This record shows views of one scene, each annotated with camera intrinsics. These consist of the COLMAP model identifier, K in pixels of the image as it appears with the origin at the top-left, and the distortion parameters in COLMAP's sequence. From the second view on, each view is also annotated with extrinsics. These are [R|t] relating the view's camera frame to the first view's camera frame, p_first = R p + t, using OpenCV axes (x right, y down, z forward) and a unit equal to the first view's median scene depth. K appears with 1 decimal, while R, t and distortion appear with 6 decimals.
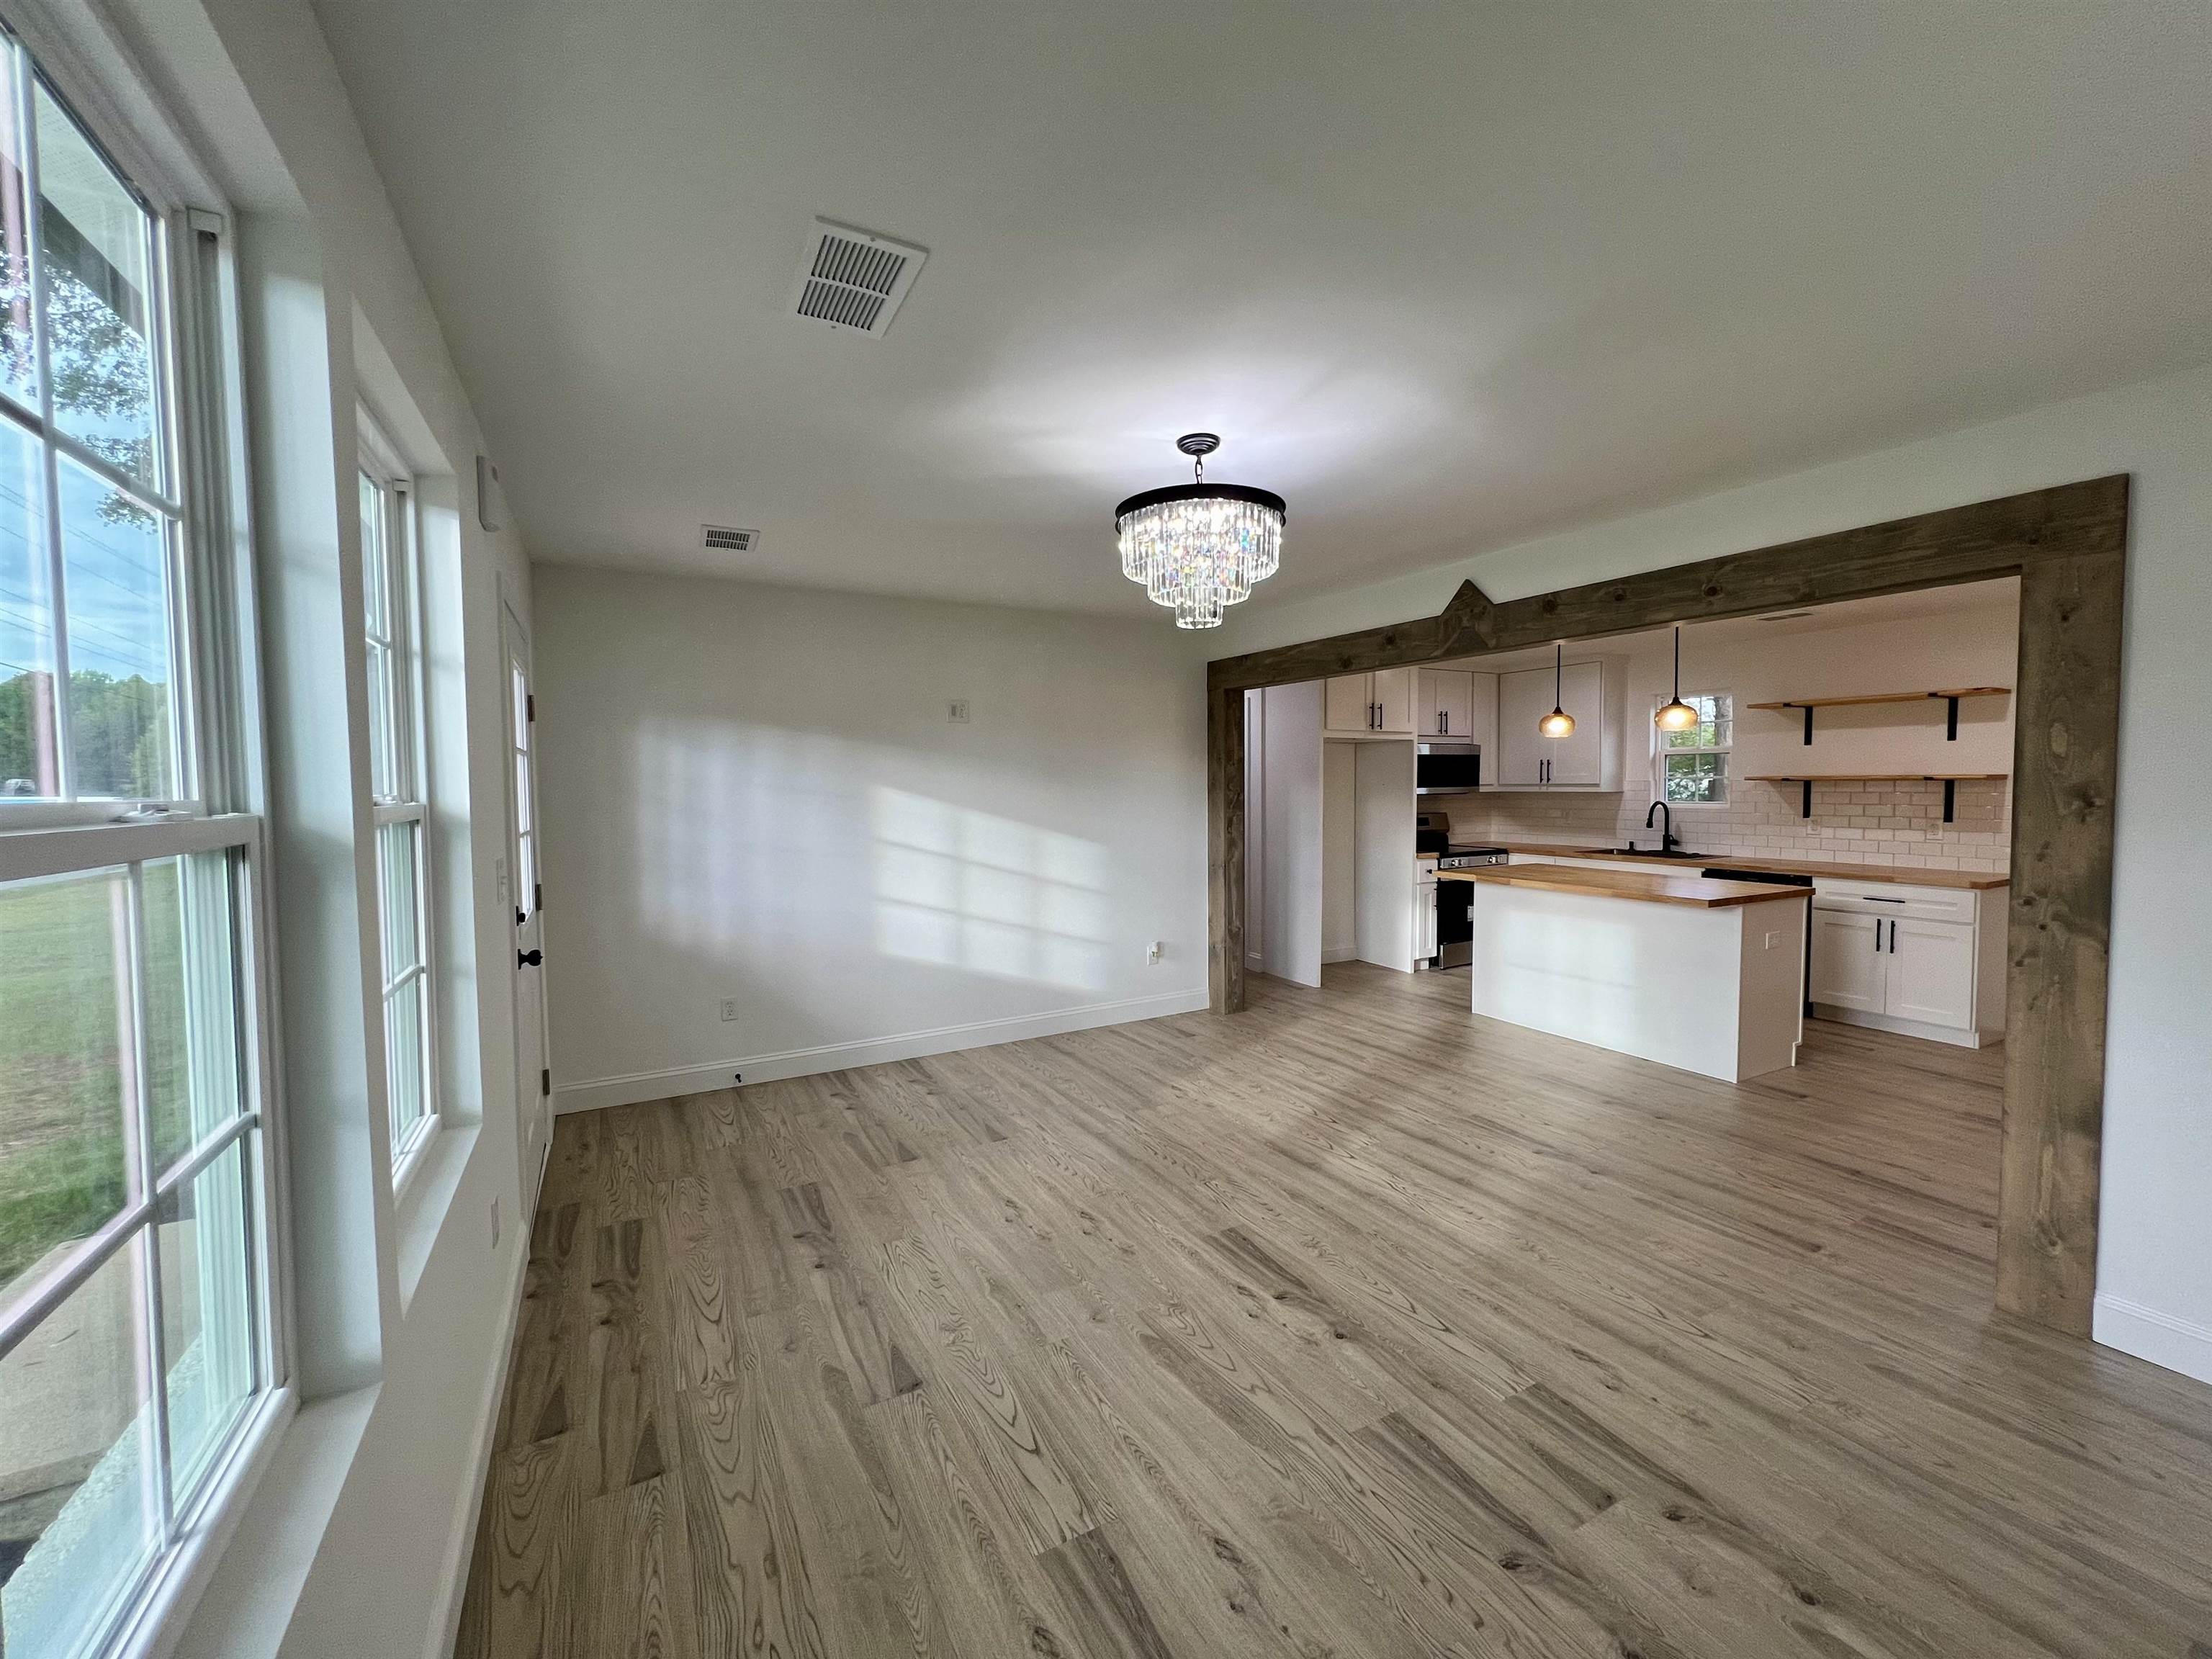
lens RADIAL K [[901.0, 0, 1101.5], [0, 901.0, 824.0], [0, 0, 1]] dist [0.002448, 0.000340]
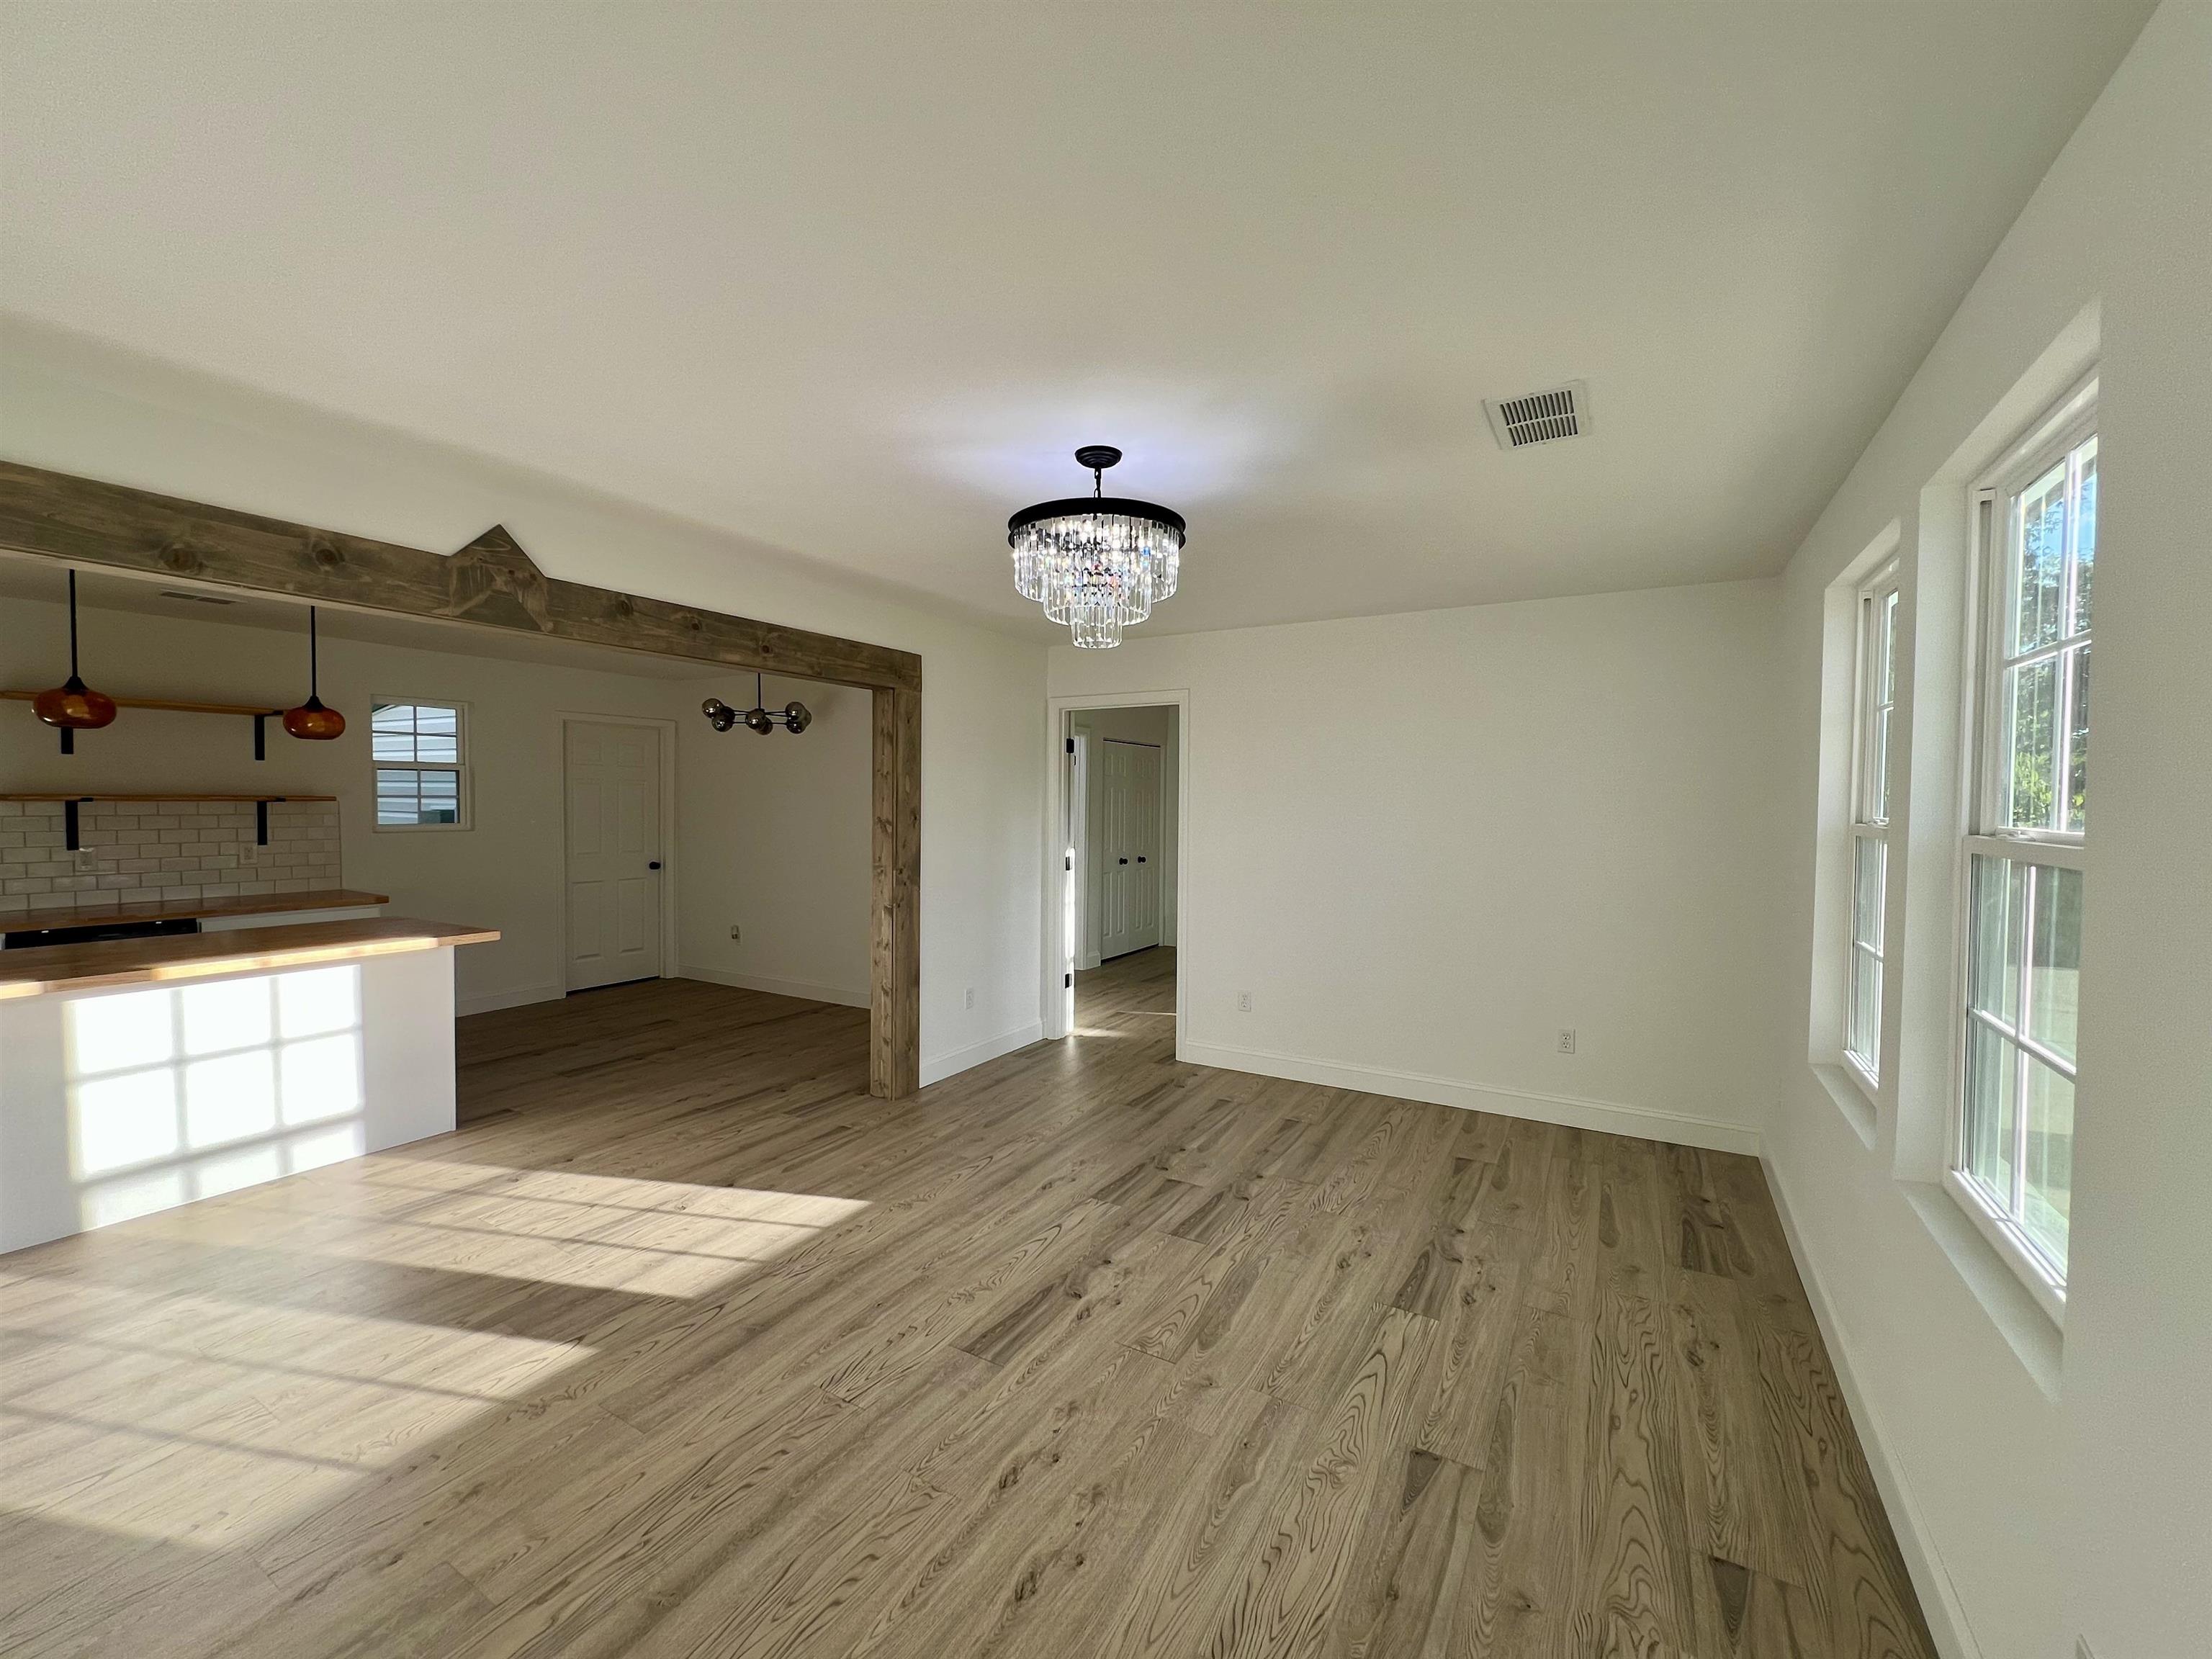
lens RADIAL K [[901.0, 0, 1101.5], [0, 901.0, 824.0], [0, 0, 1]] dist [0.002448, 0.000340]
pose [[-0.519793, -0.020610, 0.854044, -0.535335], [0.034204, 0.998405, 0.044911, -0.056453], [-0.853607, 0.052556, -0.518259, 1.127296]]
